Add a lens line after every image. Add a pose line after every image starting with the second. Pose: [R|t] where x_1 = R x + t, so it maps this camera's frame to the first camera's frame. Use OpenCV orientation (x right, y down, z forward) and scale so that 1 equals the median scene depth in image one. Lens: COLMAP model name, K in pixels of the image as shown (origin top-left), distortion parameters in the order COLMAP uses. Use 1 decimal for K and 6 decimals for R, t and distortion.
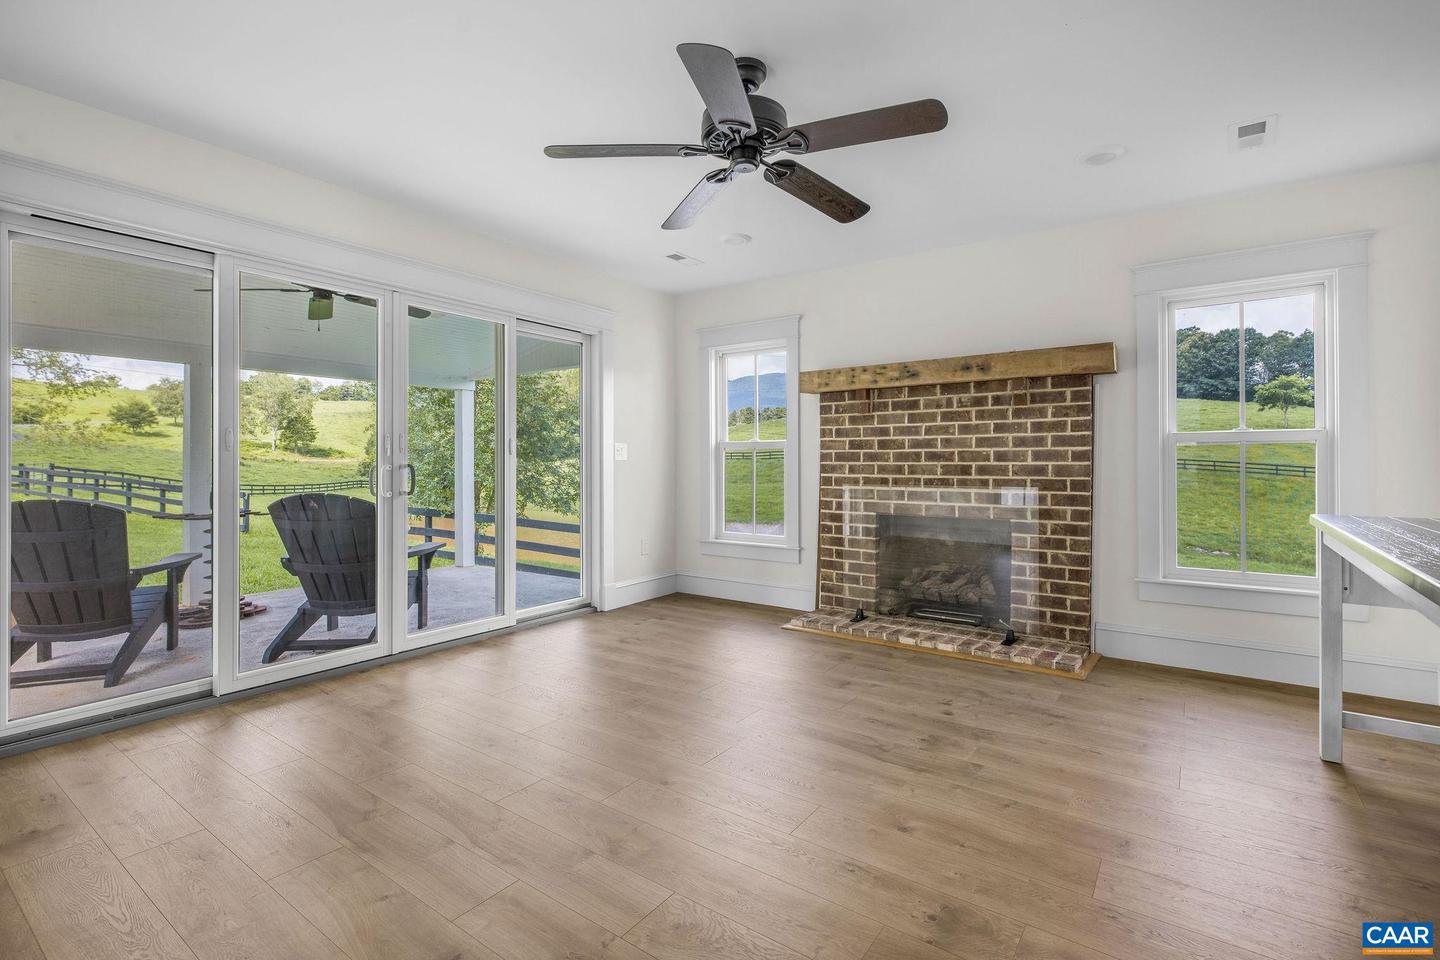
lens RADIAL K [[660.6, 0, 729.8], [0, 660.6, 458.8], [0, 0, 1]] dist [0.002082, 0.001009]
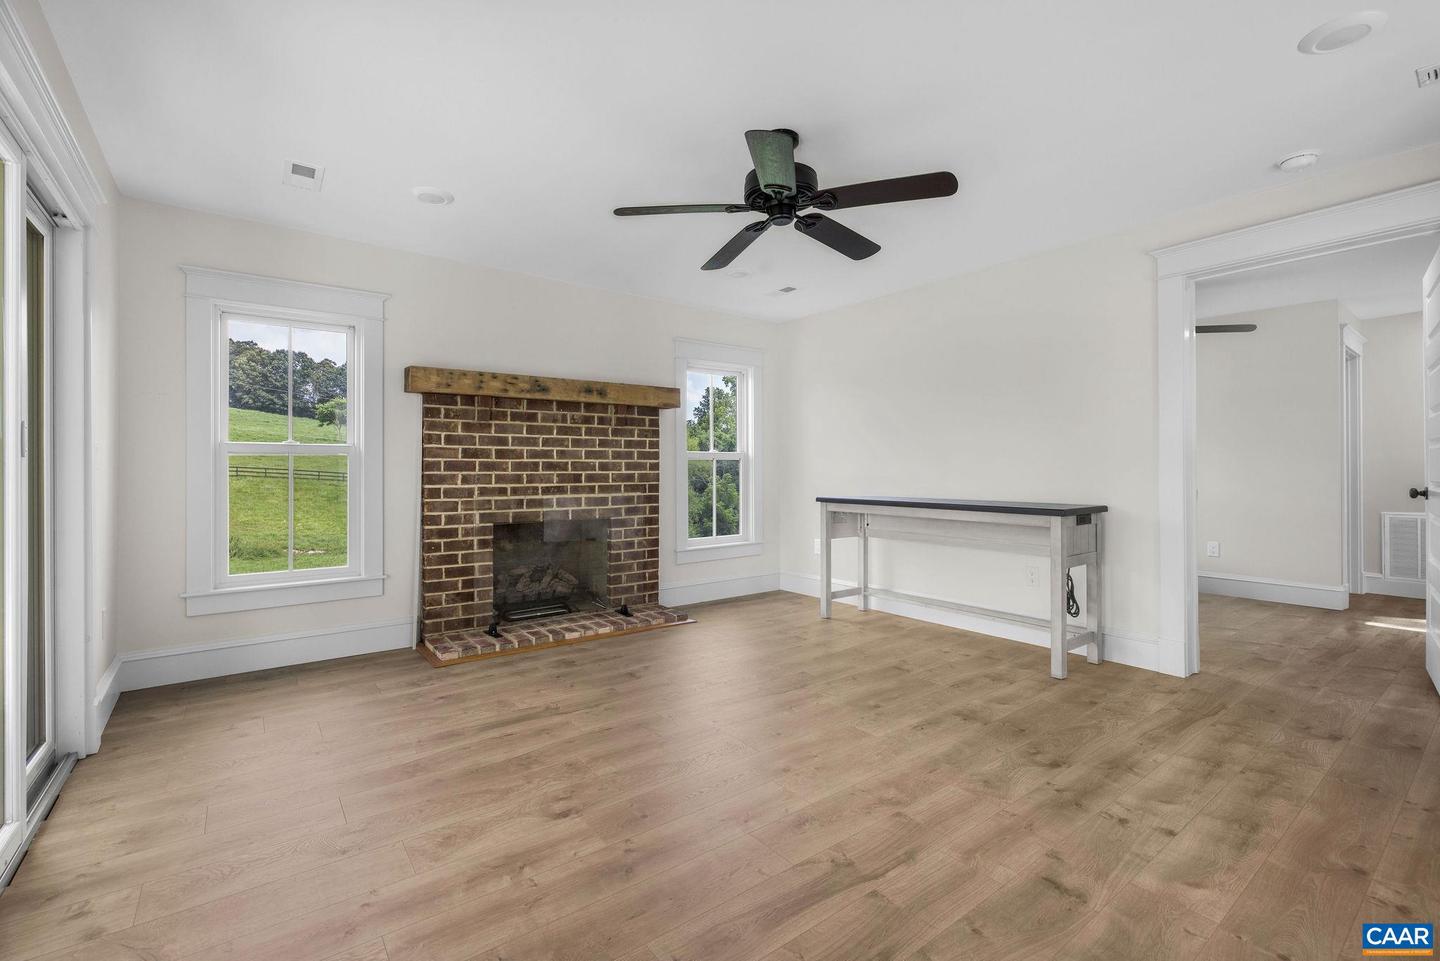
lens RADIAL K [[621.4, 0, 713.3], [0, 621.4, 468.2], [0, 0, 1]] dist [0.001049, 0.000589]
pose [[0.309921, 0.002287, 0.950760, -0.583046], [-0.002840, 0.999995, -0.001479, 0.000397], [-0.950758, -0.002242, 0.309926, 0.424916]]
